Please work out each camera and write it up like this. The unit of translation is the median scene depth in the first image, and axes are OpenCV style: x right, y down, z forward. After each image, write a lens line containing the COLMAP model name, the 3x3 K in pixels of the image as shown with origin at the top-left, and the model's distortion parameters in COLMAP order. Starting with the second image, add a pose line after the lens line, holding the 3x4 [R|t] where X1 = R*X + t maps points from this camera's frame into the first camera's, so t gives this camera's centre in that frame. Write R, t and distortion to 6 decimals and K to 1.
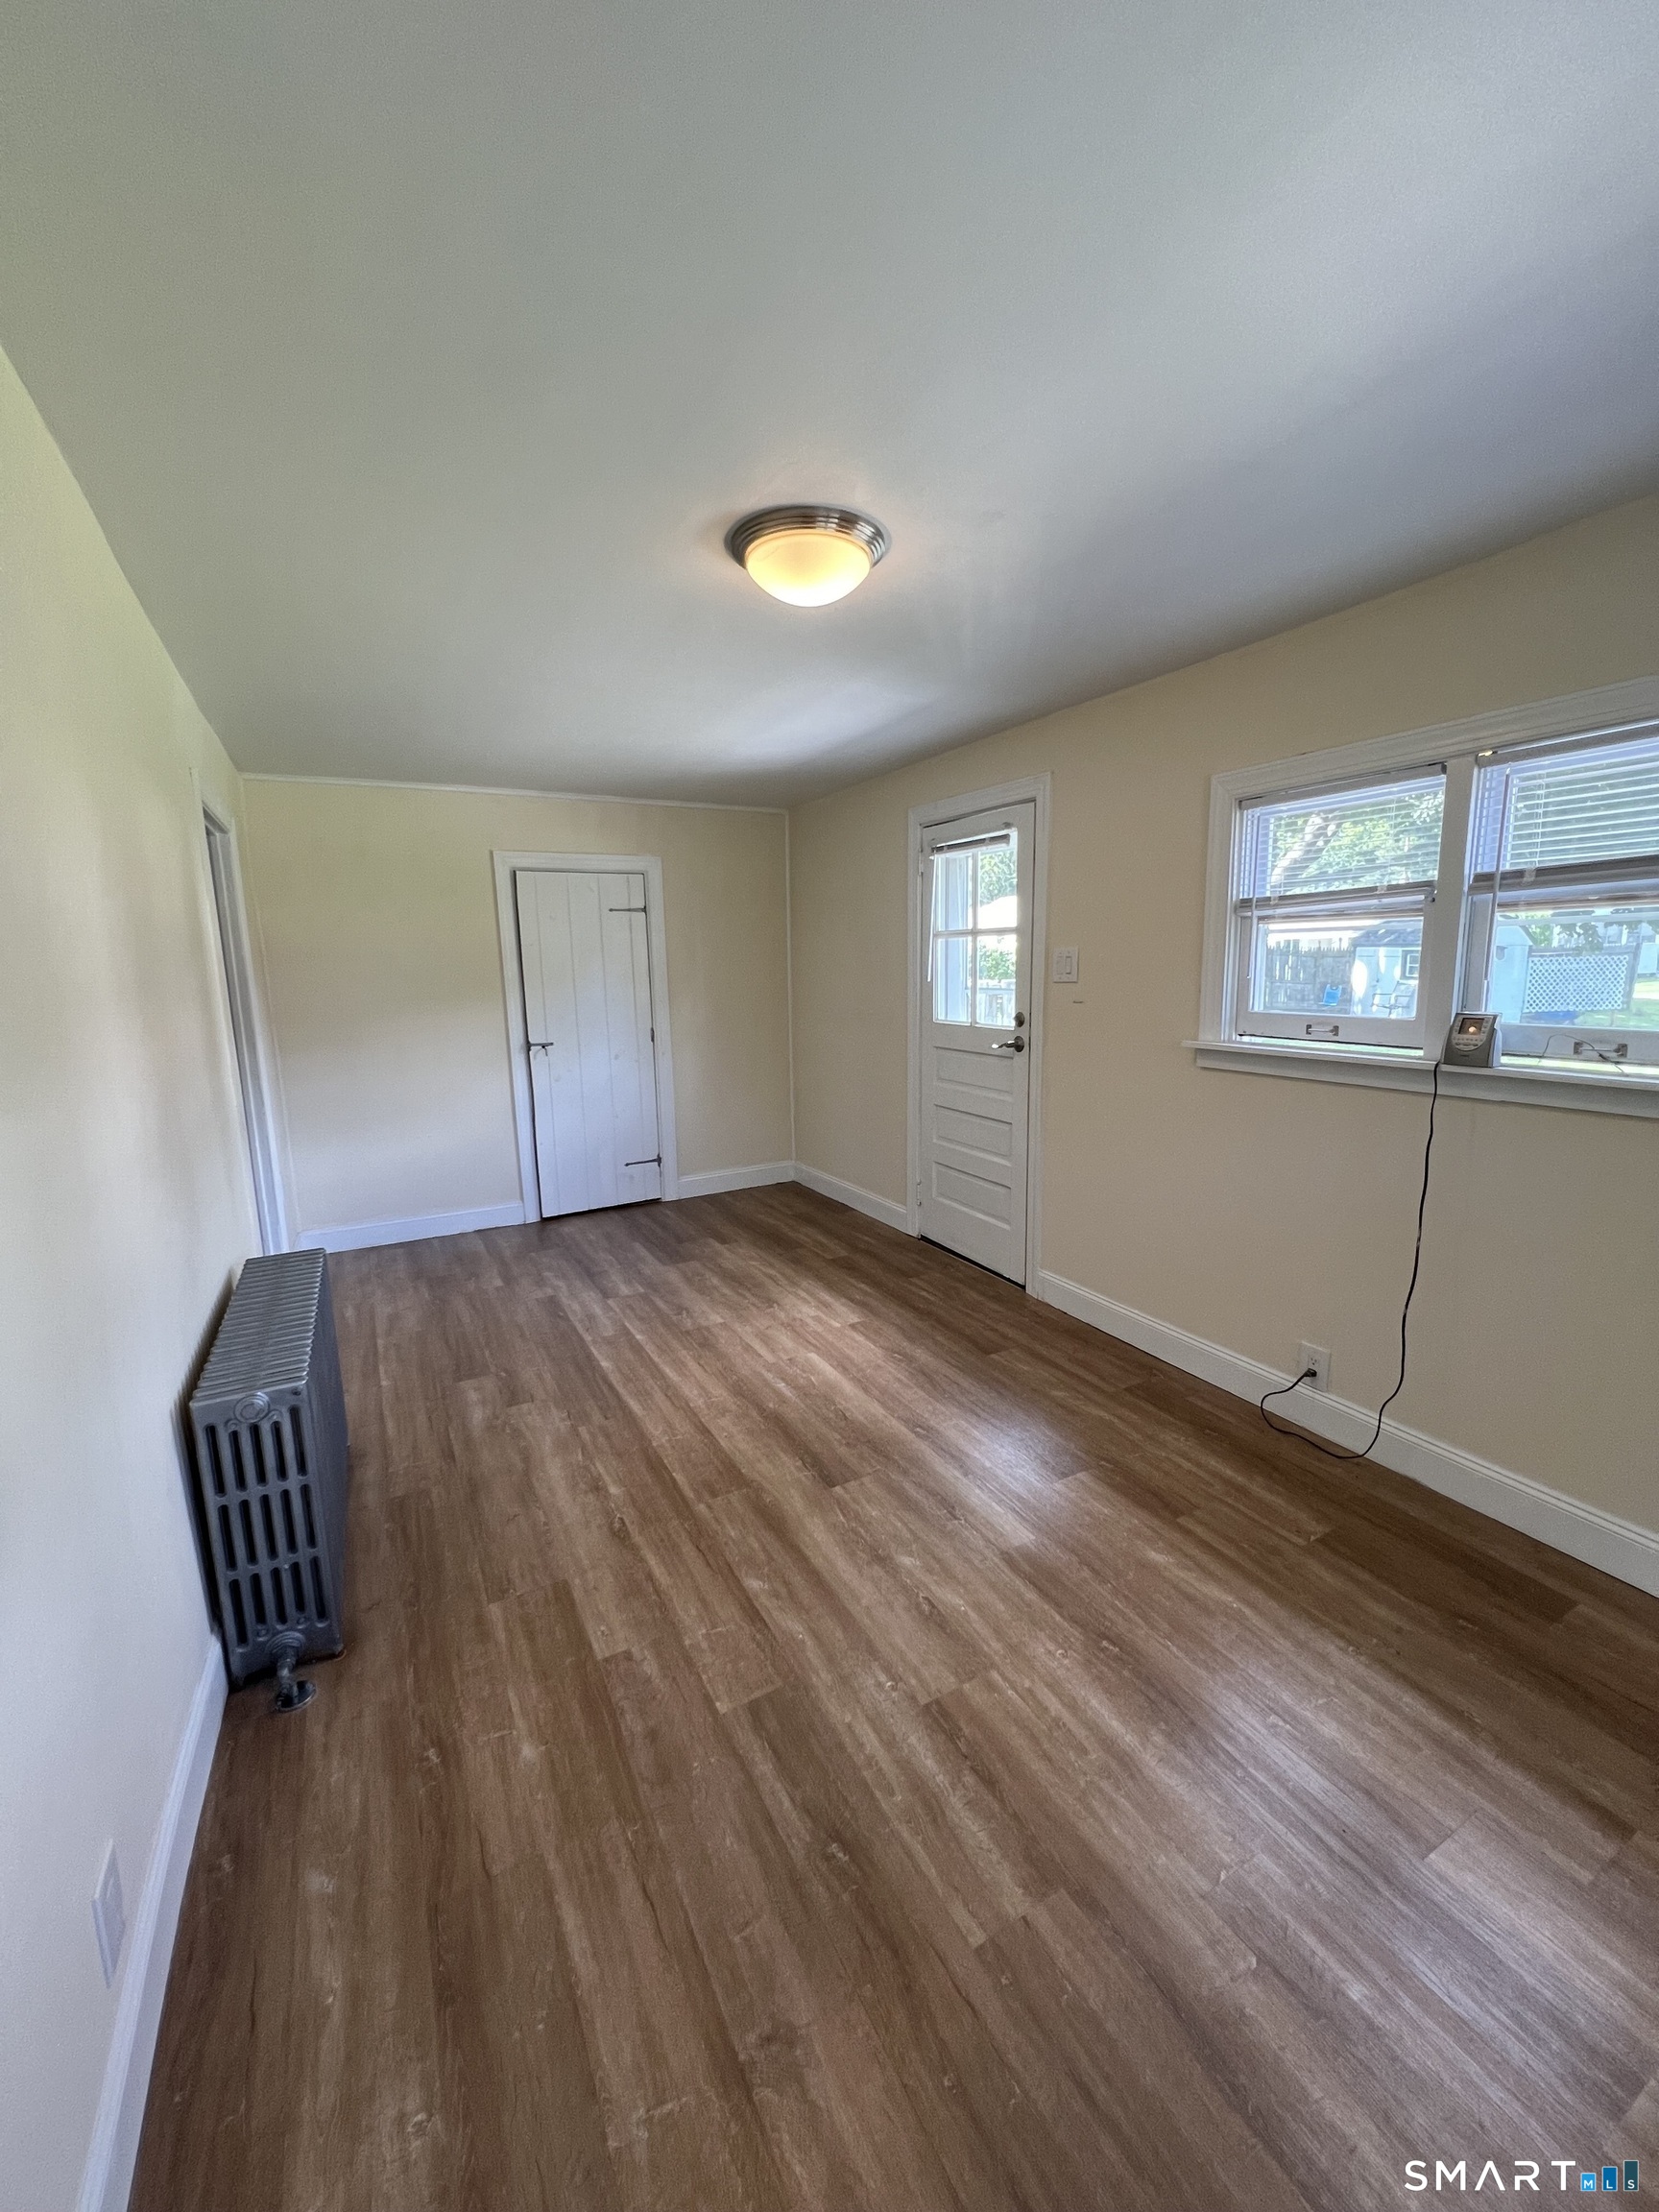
lens RADIAL K [[884.2, 0, 833.8], [0, 884.2, 1111.6], [0, 0, 1]] dist [0.004152, 0.000125]
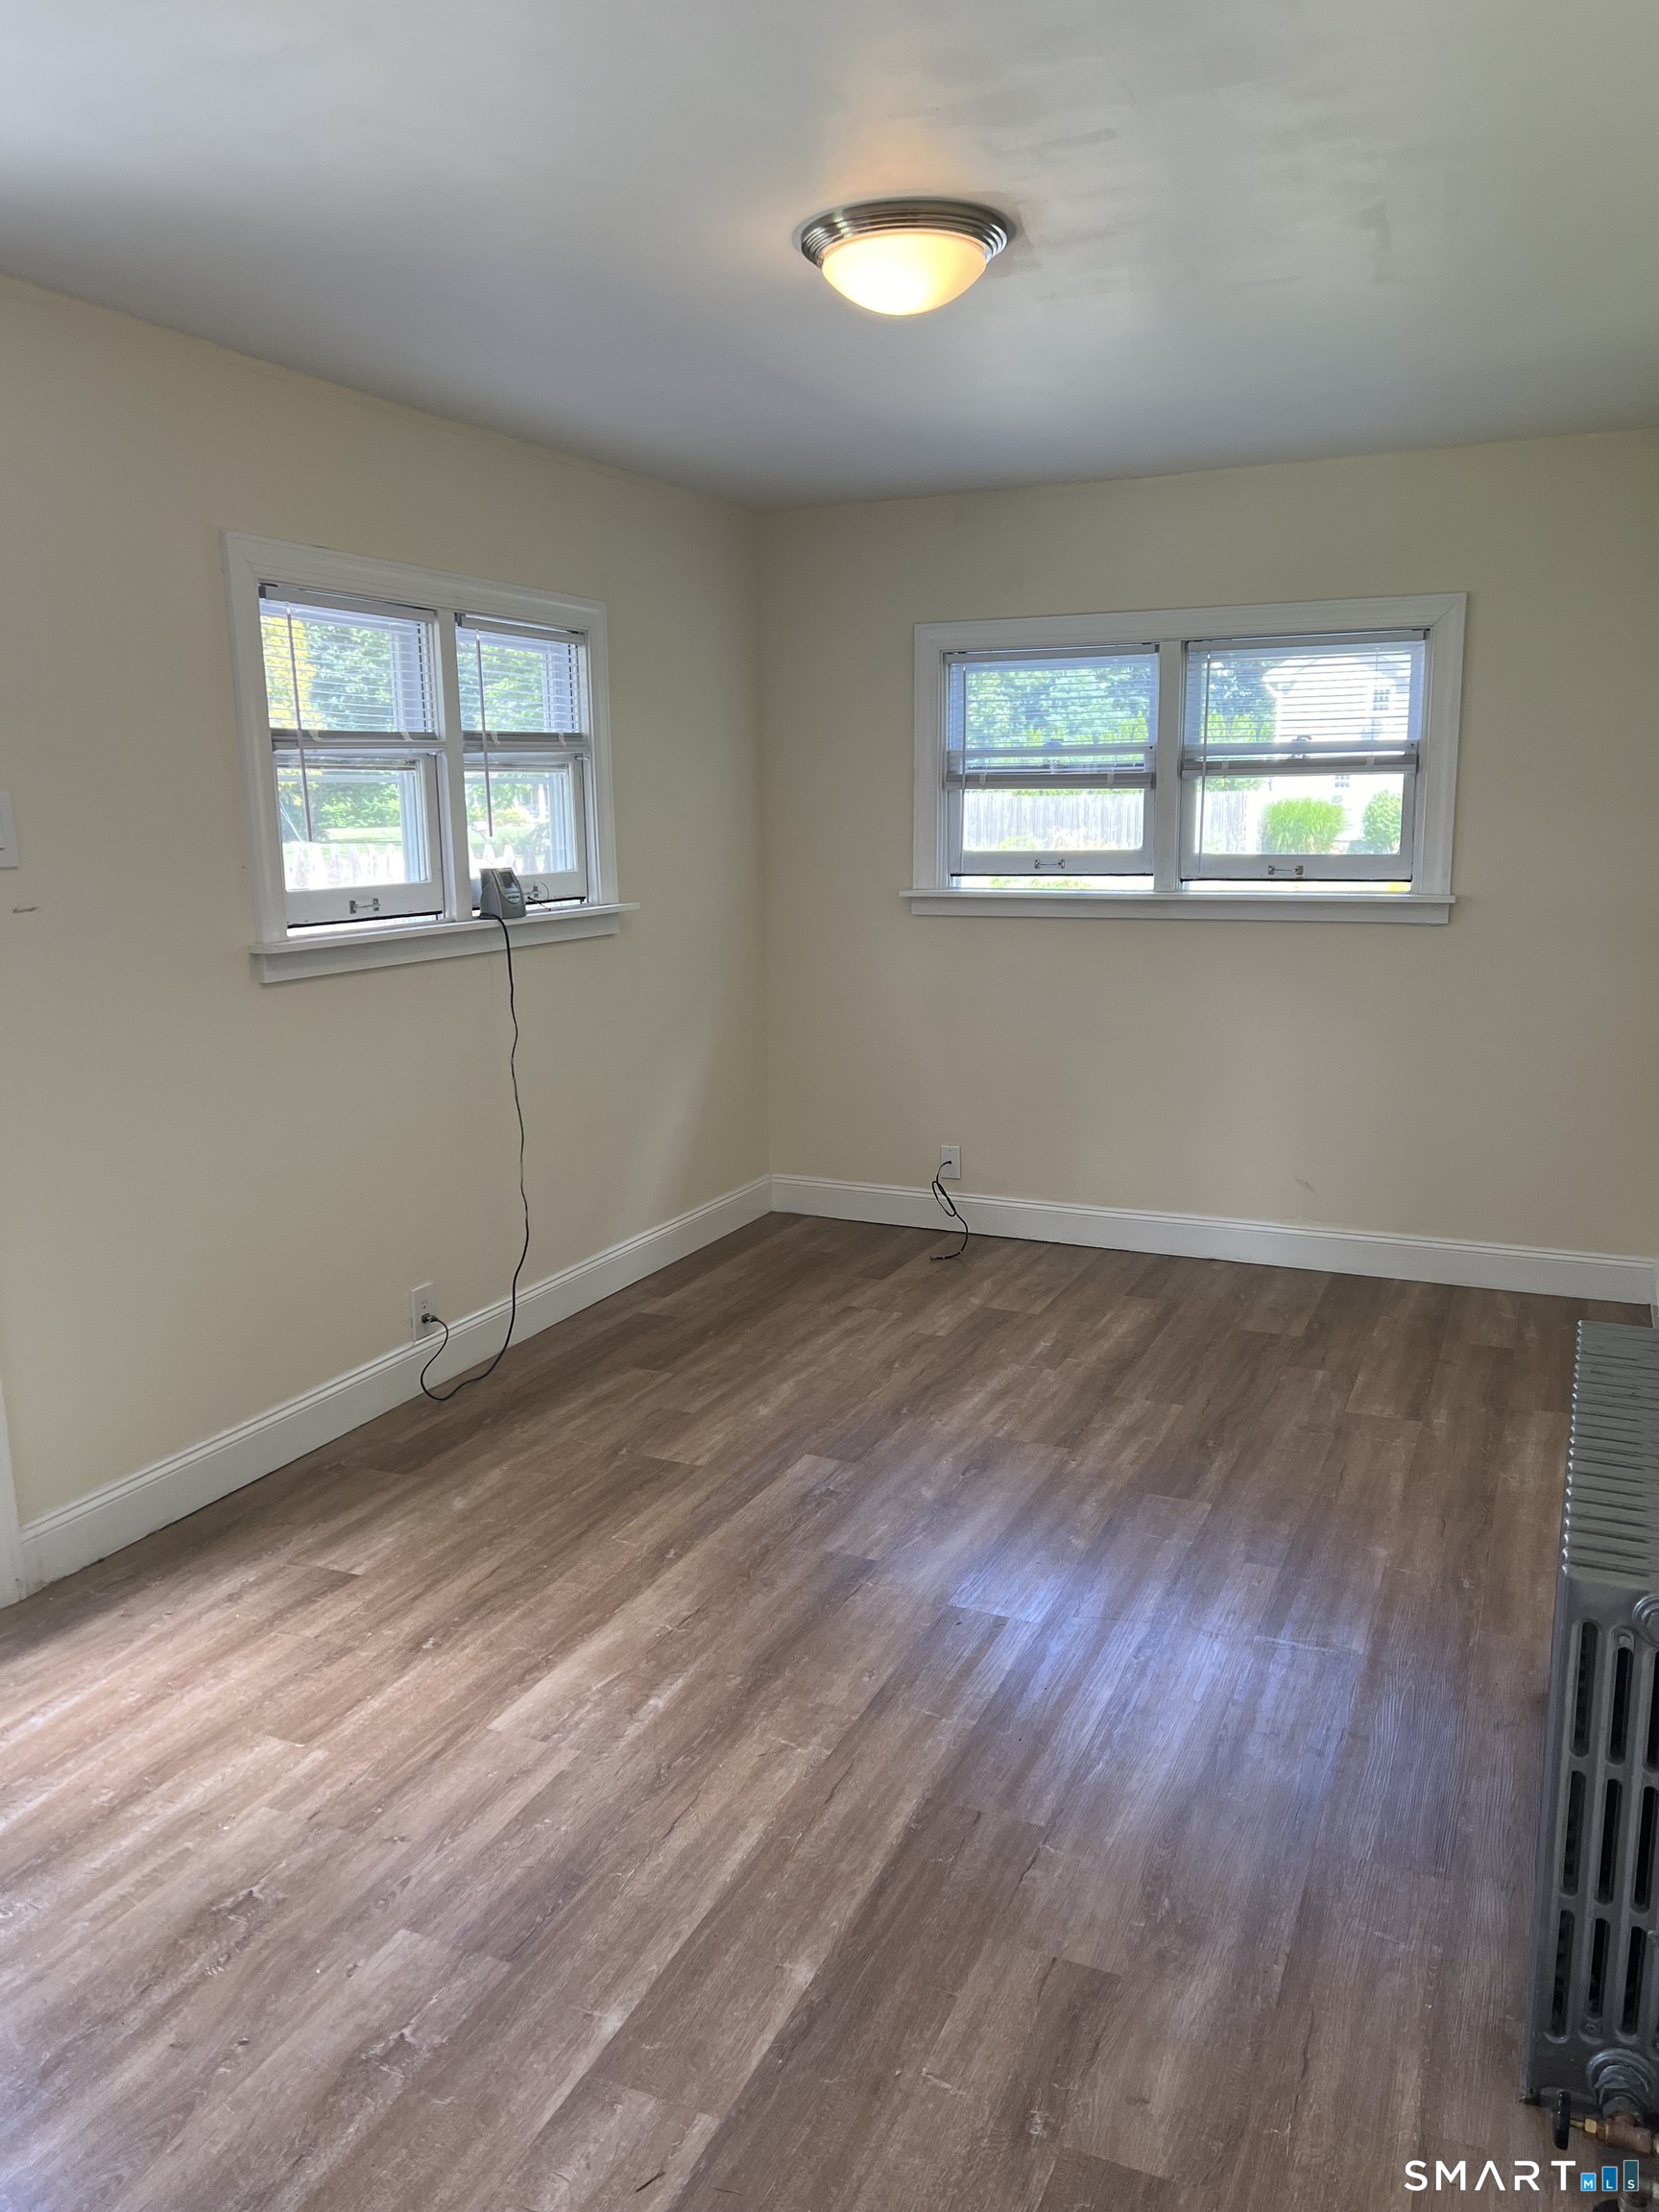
lens RADIAL K [[1667.9, 0, 832.3], [0, 1667.9, 1107.7], [0, 0, 1]] dist [0.042279, -0.006776]
pose [[-0.608927, -0.117644, 0.784453, -0.832643], [0.160708, 0.950135, 0.267240, -0.231260], [-0.776776, 0.288798, -0.559657, 1.422794]]
